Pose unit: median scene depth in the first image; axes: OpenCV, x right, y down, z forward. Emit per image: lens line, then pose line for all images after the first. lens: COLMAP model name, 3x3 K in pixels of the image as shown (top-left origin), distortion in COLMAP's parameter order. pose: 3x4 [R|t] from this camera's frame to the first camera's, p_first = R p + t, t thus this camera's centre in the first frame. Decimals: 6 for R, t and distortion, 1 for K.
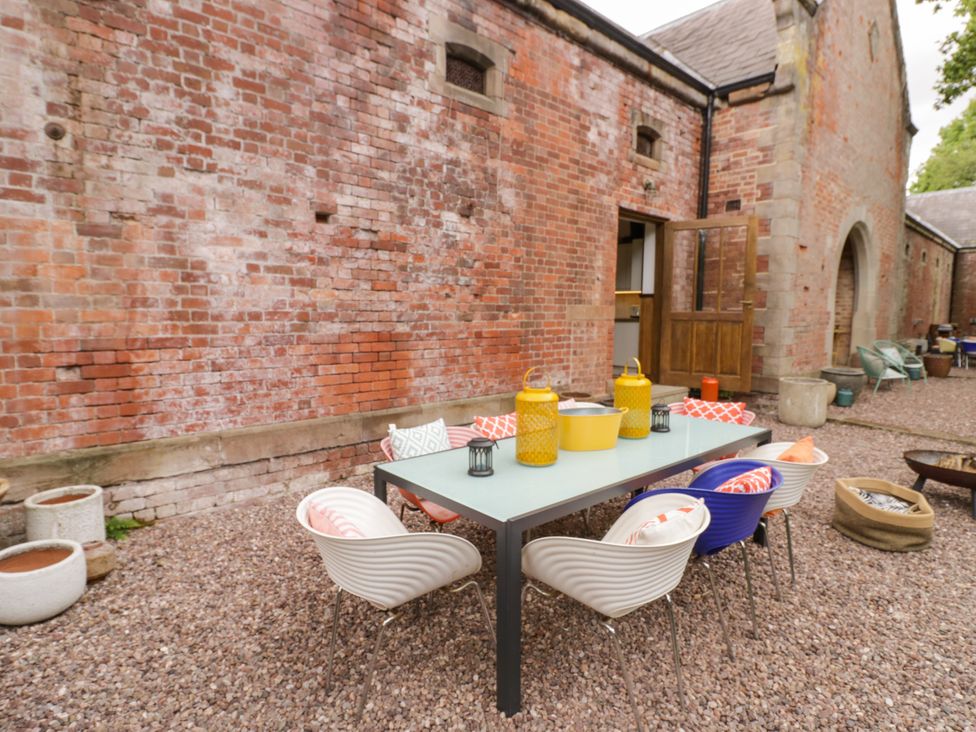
lens RADIAL K [[508.0, 0, 488.6], [0, 508.0, 356.2], [0, 0, 1]] dist [0.002440, -0.014470]
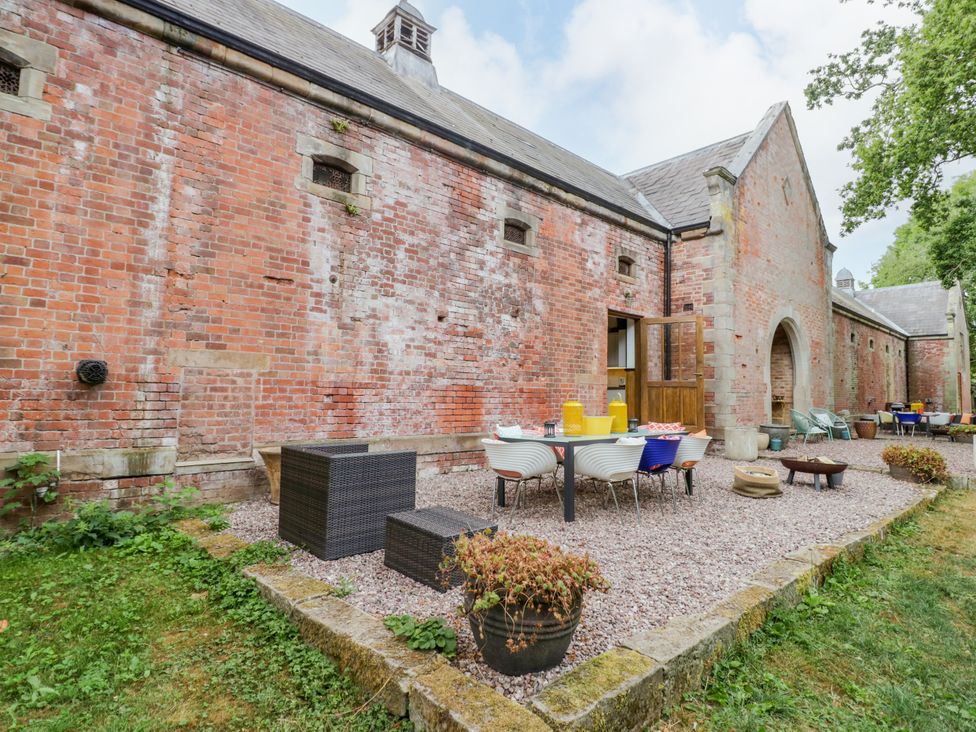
lens RADIAL K [[520.7, 0, 485.9], [0, 520.7, 358.9], [0, 0, 1]] dist [0.000574, -0.015146]
pose [[0.999854, 0.009429, 0.014249, -0.163015], [-0.007086, 0.987685, -0.156298, 0.121998], [-0.015548, 0.156174, 0.987607, -0.640744]]
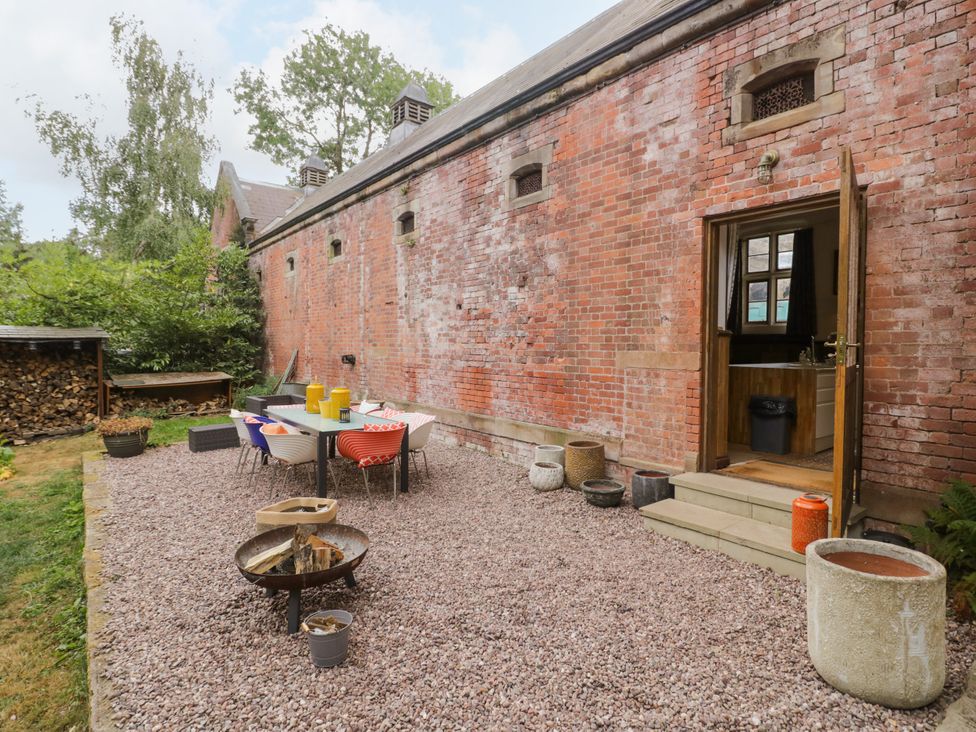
lens RADIAL K [[508.0, 0, 488.6], [0, 508.0, 356.2], [0, 0, 1]] dist [0.002440, -0.014470]
pose [[-0.032387, 0.011919, -0.999404, 1.357743], [-0.095240, 0.995342, 0.014957, -0.103634], [0.994927, 0.095667, -0.031101, 0.994744]]
